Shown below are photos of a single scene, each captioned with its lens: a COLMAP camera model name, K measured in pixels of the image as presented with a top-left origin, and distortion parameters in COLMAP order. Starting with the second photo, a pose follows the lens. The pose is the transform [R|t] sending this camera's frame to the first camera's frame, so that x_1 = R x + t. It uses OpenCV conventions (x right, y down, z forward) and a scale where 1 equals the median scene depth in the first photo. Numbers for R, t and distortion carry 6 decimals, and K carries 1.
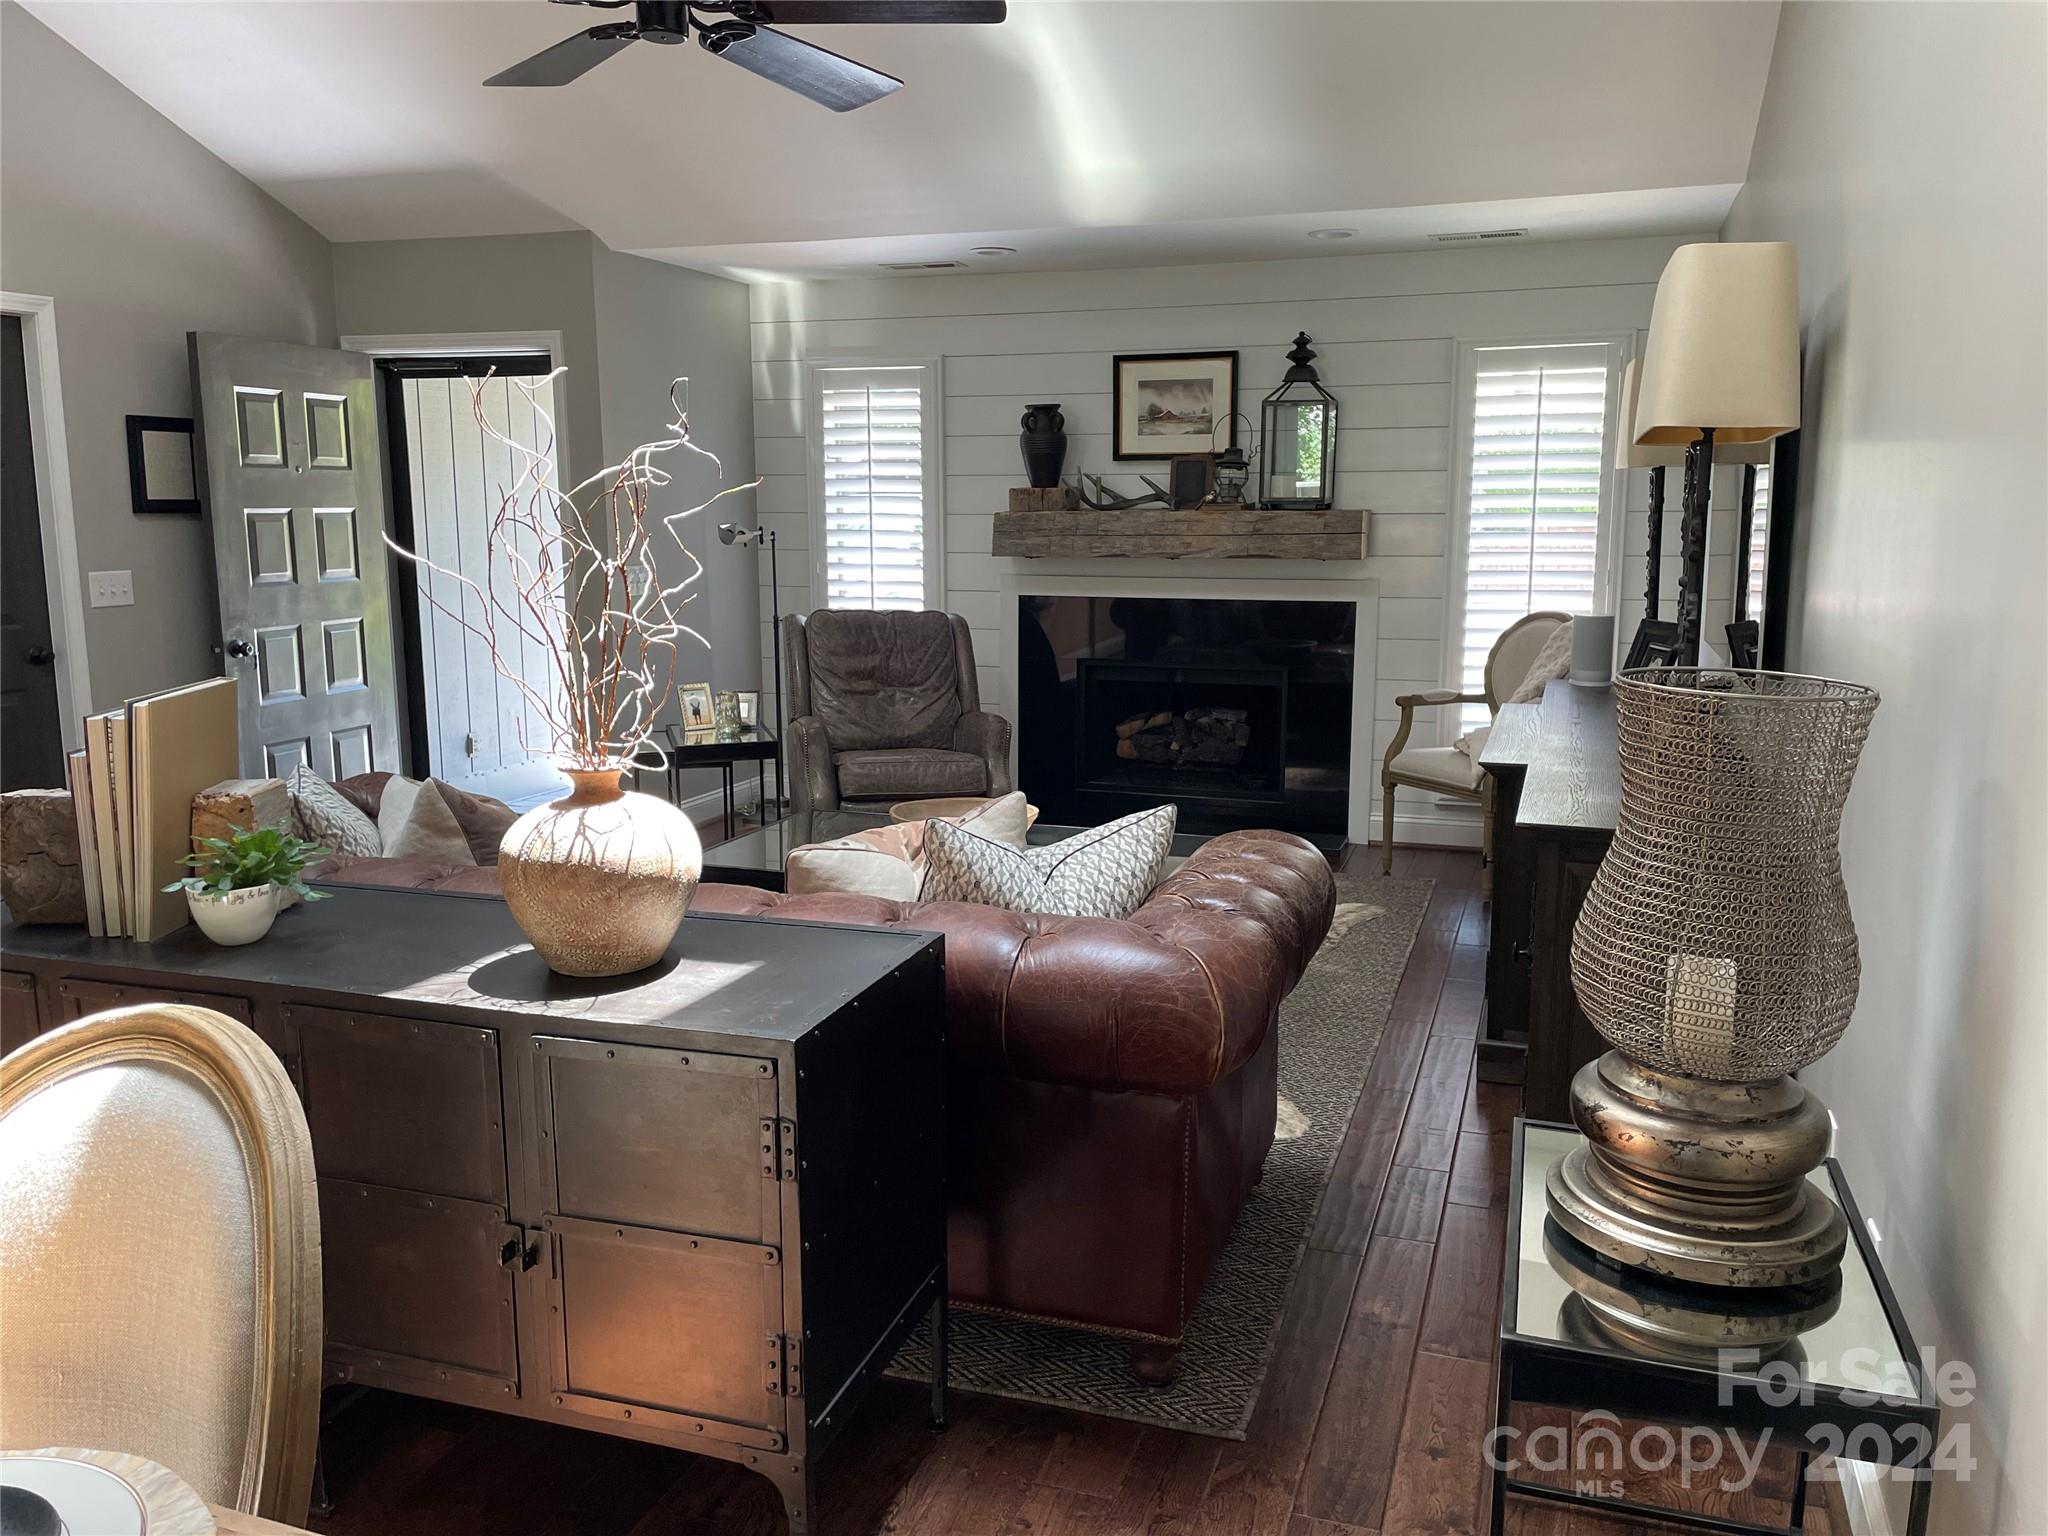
lens RADIAL K [[1544.9, 0, 1029.4], [0, 1544.9, 752.6], [0, 0, 1]] dist [0.066309, -0.065694]
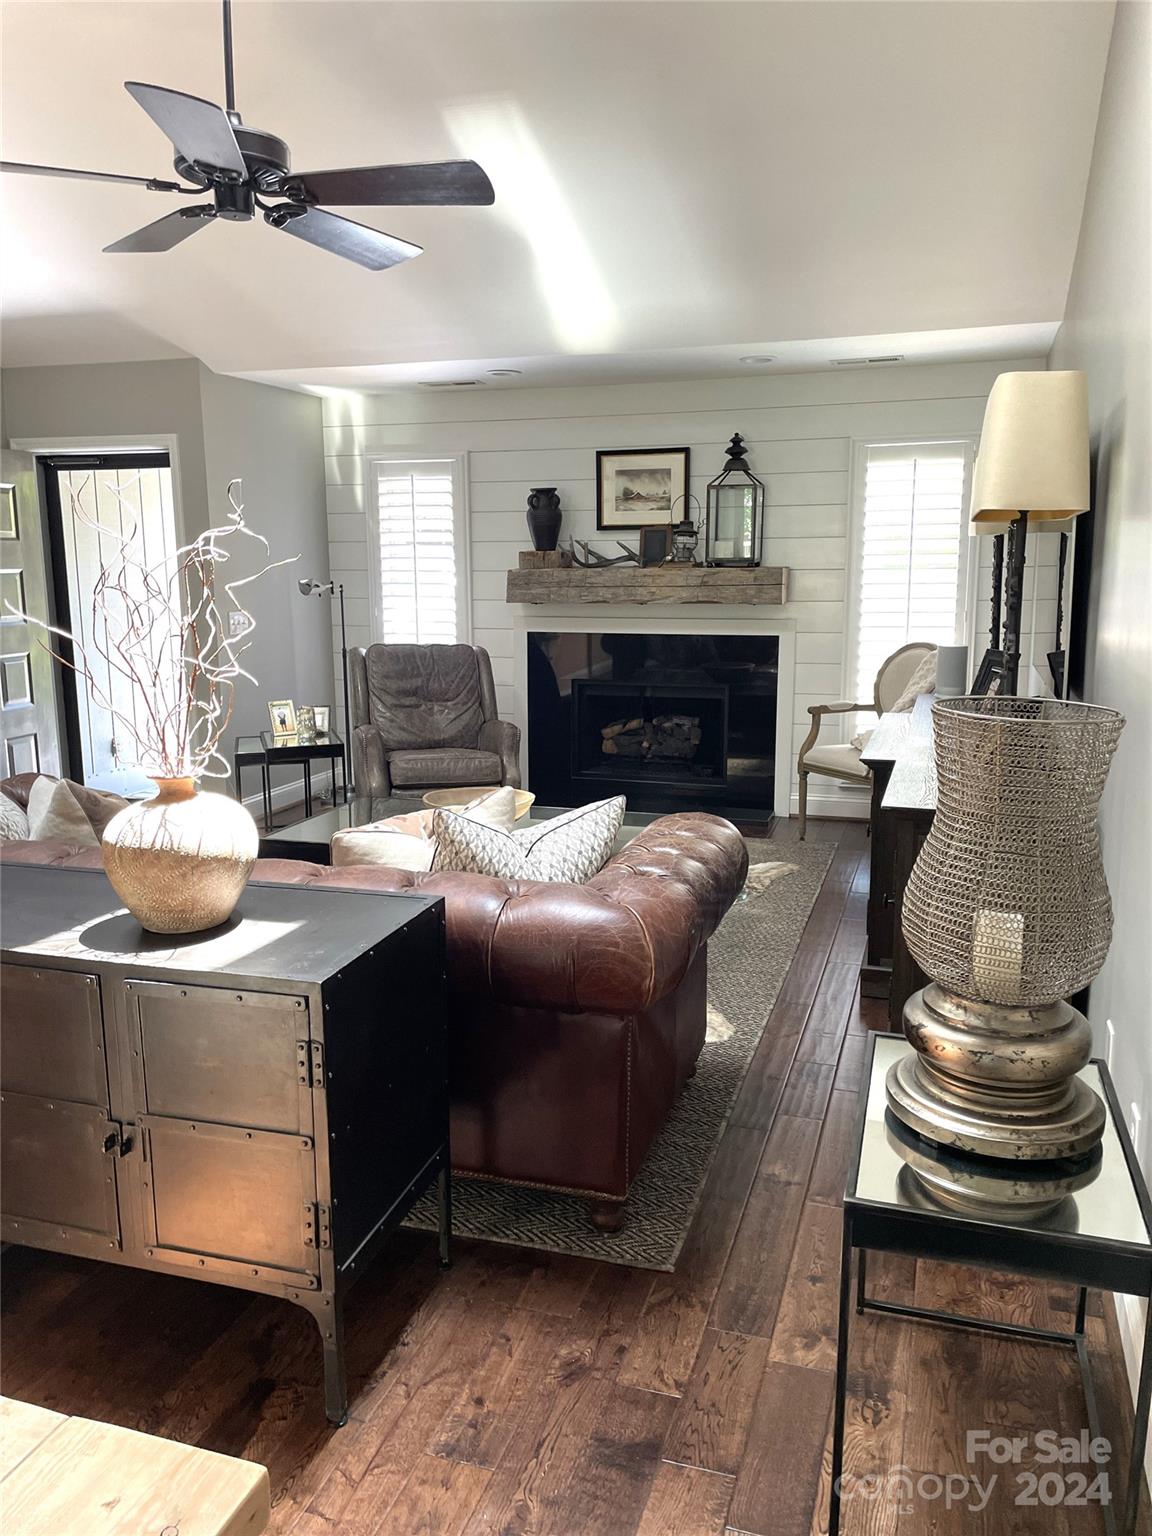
lens RADIAL K [[1158.7, 0, 566.6], [0, 1158.7, 756.7], [0, 0, 1]] dist [0.066309, -0.065694]
pose [[0.999880, -0.007715, 0.013459, 0.028589], [0.007578, 0.999919, 0.010233, -0.009679], [-0.013537, -0.010130, 0.999857, 0.002047]]
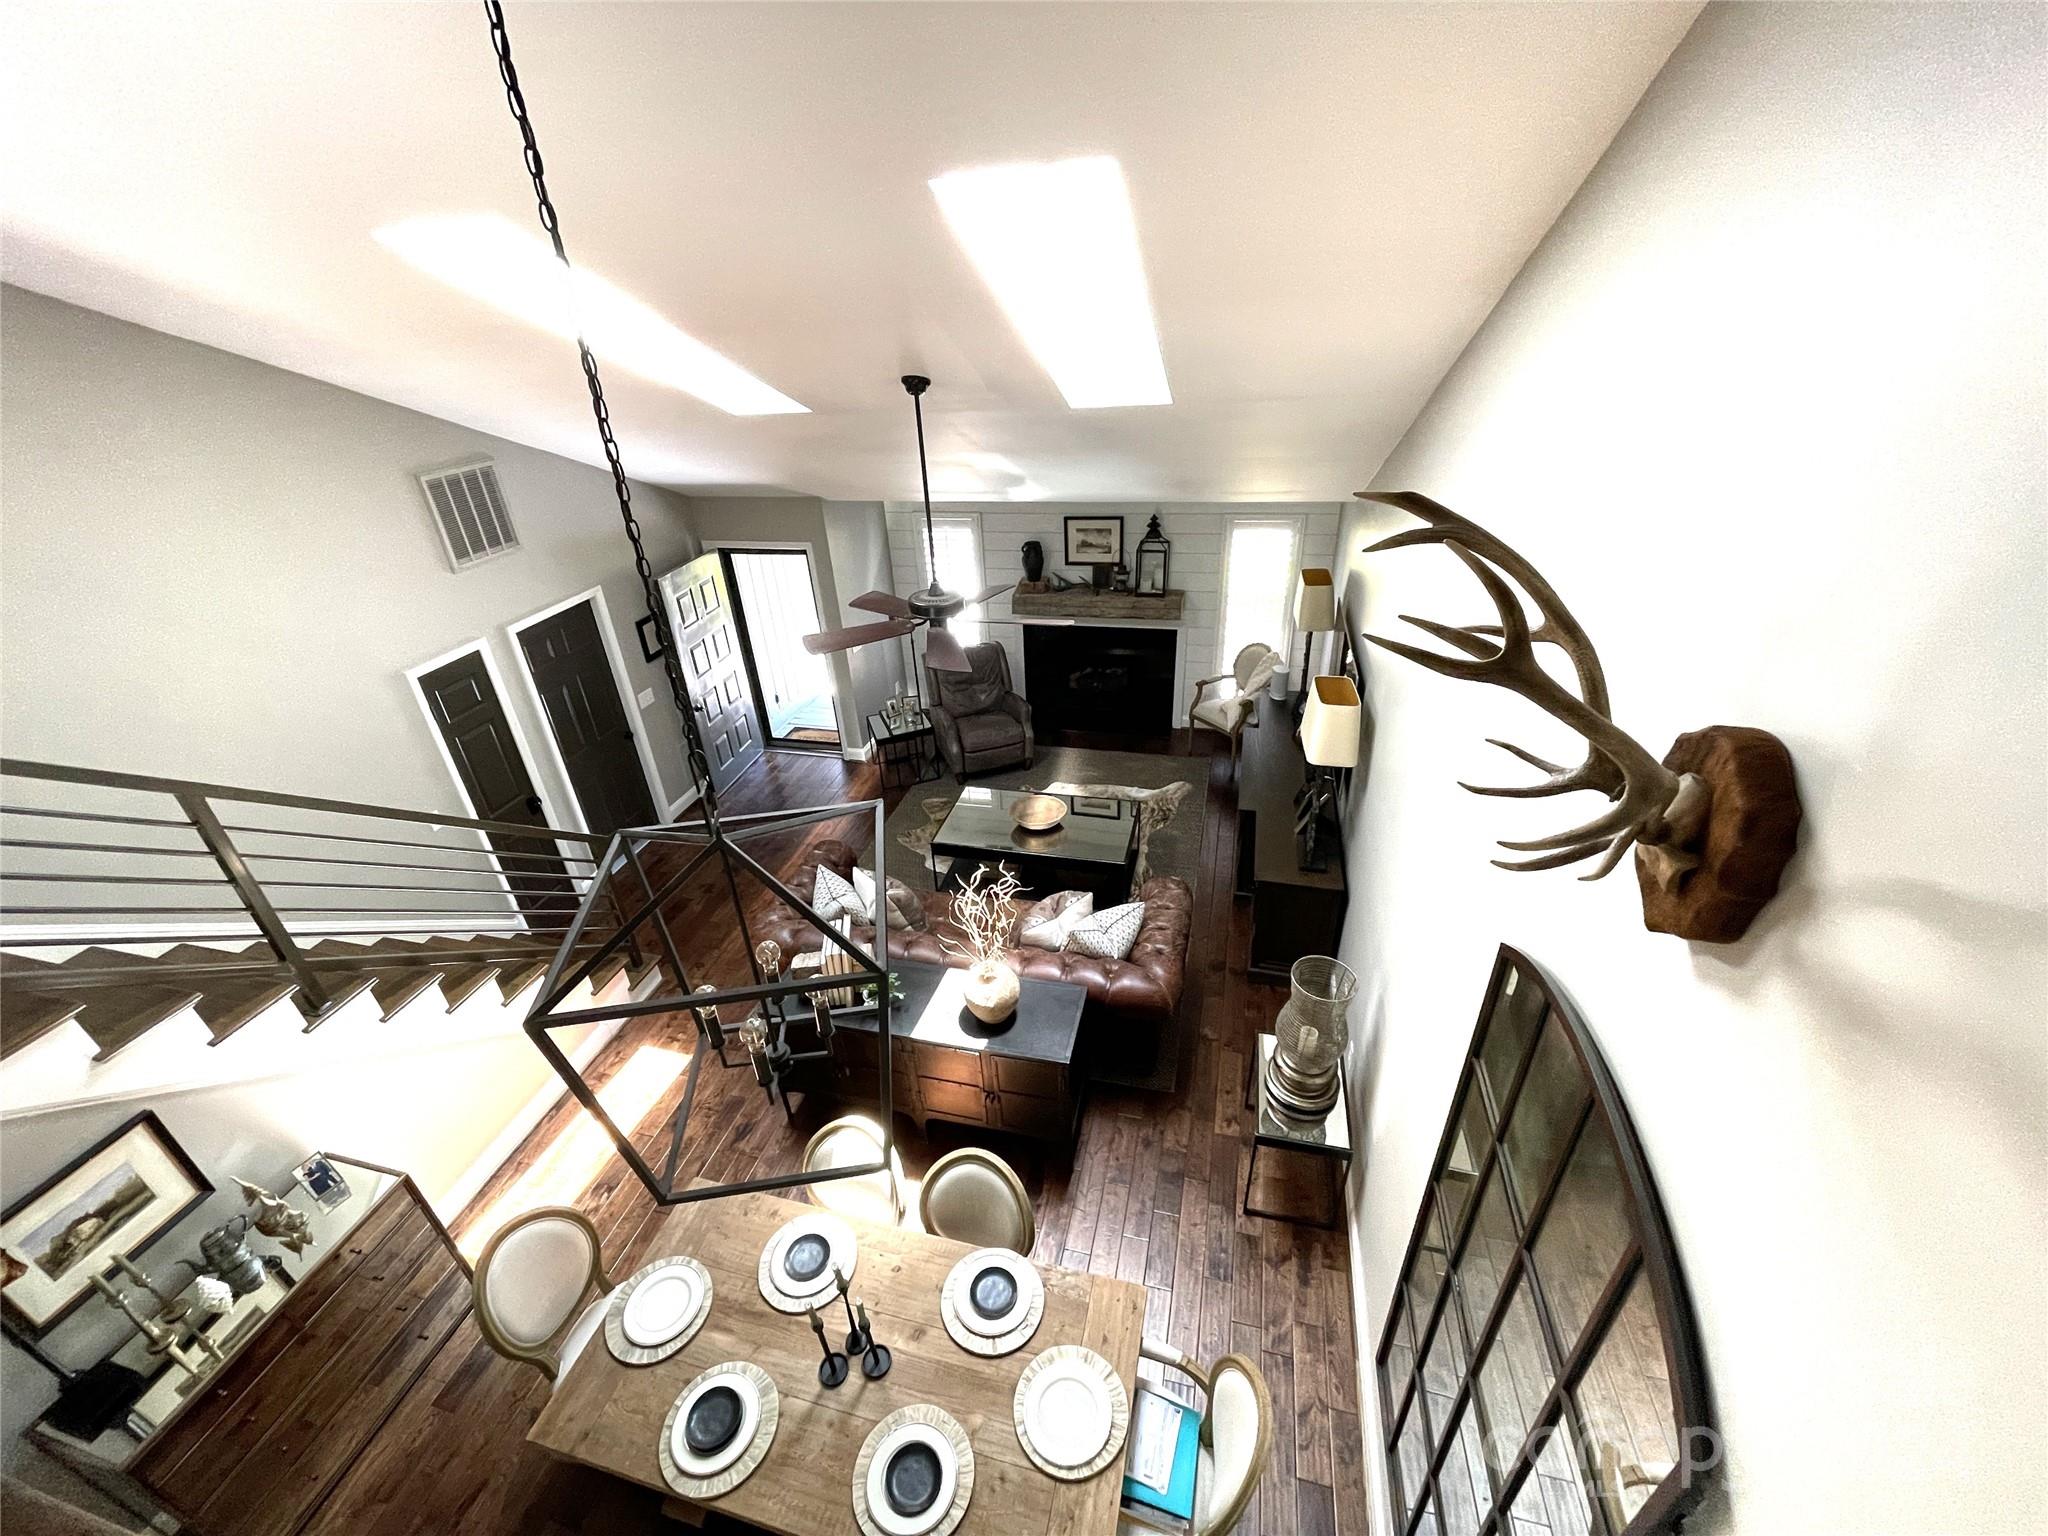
lens RADIAL K [[822.1, 0, 1009.3], [0, 822.1, 768.2], [0, 0, 1]] dist [-0.002145, 0.002591]
pose [[0.996139, -0.081137, 0.033513, -0.185594], [0.064276, 0.934144, 0.351062, -0.722490], [-0.059790, -0.347552, 0.935752, -0.360429]]
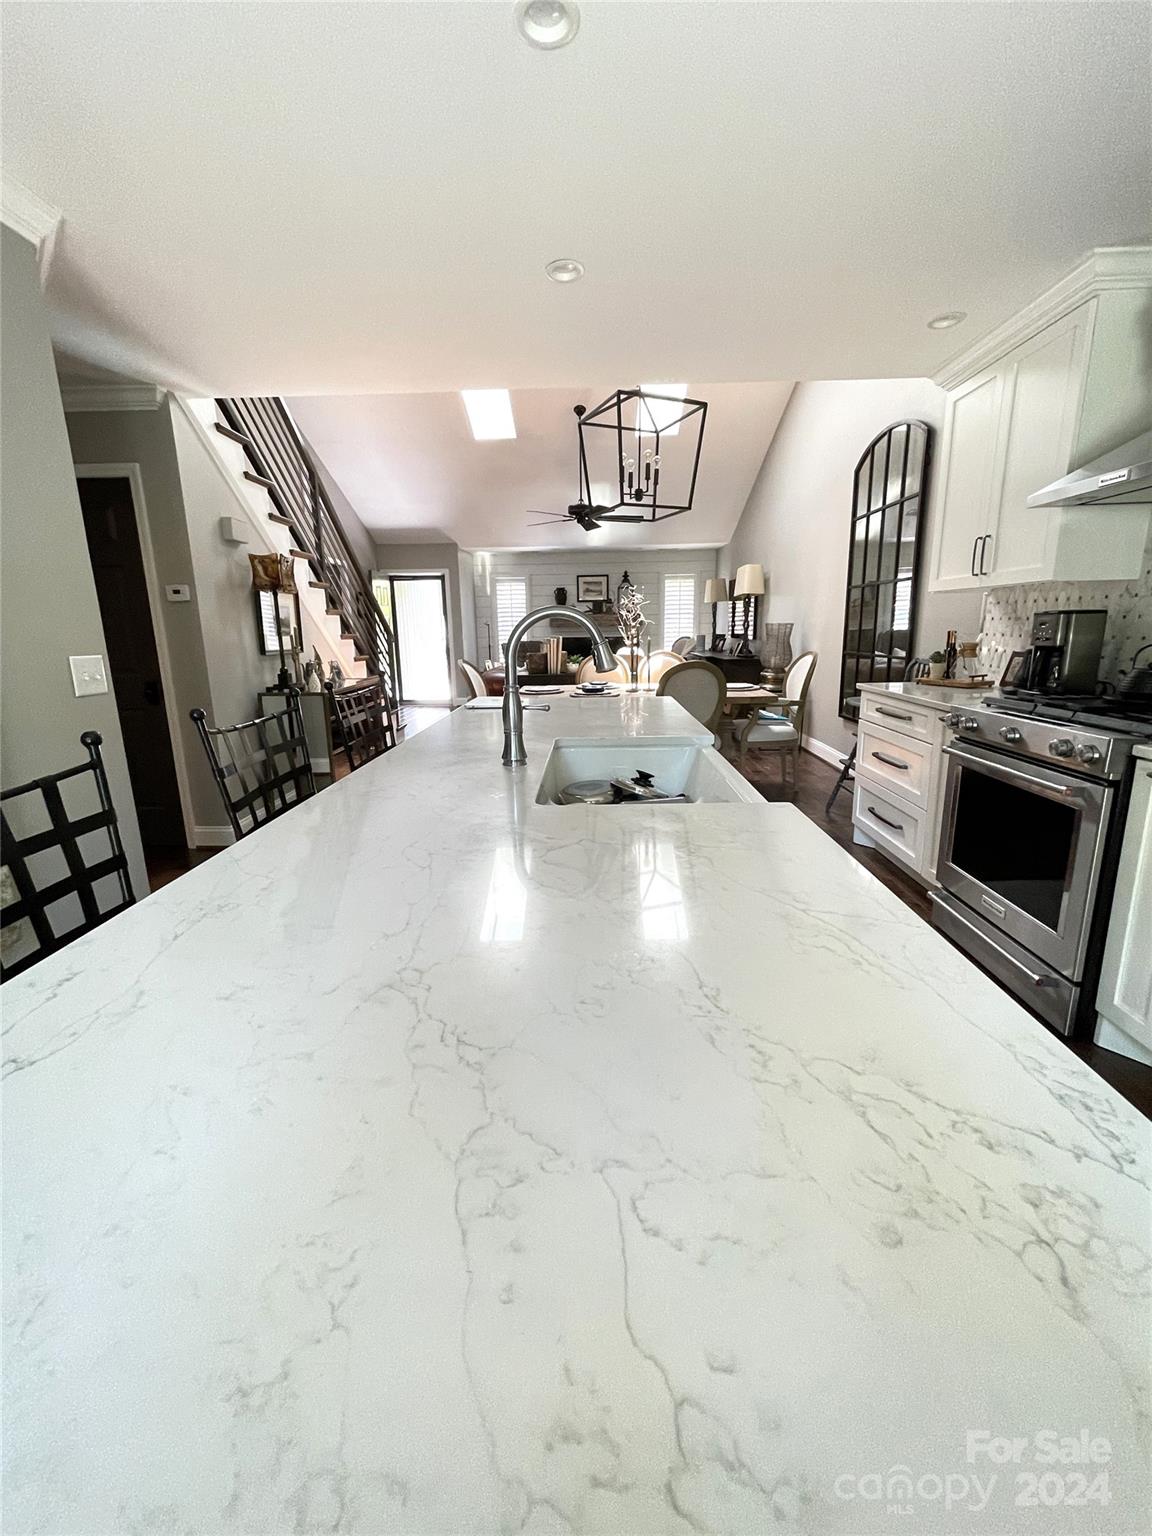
lens RADIAL K [[616.6, 0, 580.1], [0, 616.6, 763.6], [0, 0, 1]] dist [-0.002145, 0.002591]
pose [[0.949220, -0.085184, 0.302861, -0.988029], [0.066926, 0.995287, 0.070179, 0.247547], [-0.307412, -0.046346, 0.950447, -1.141543]]
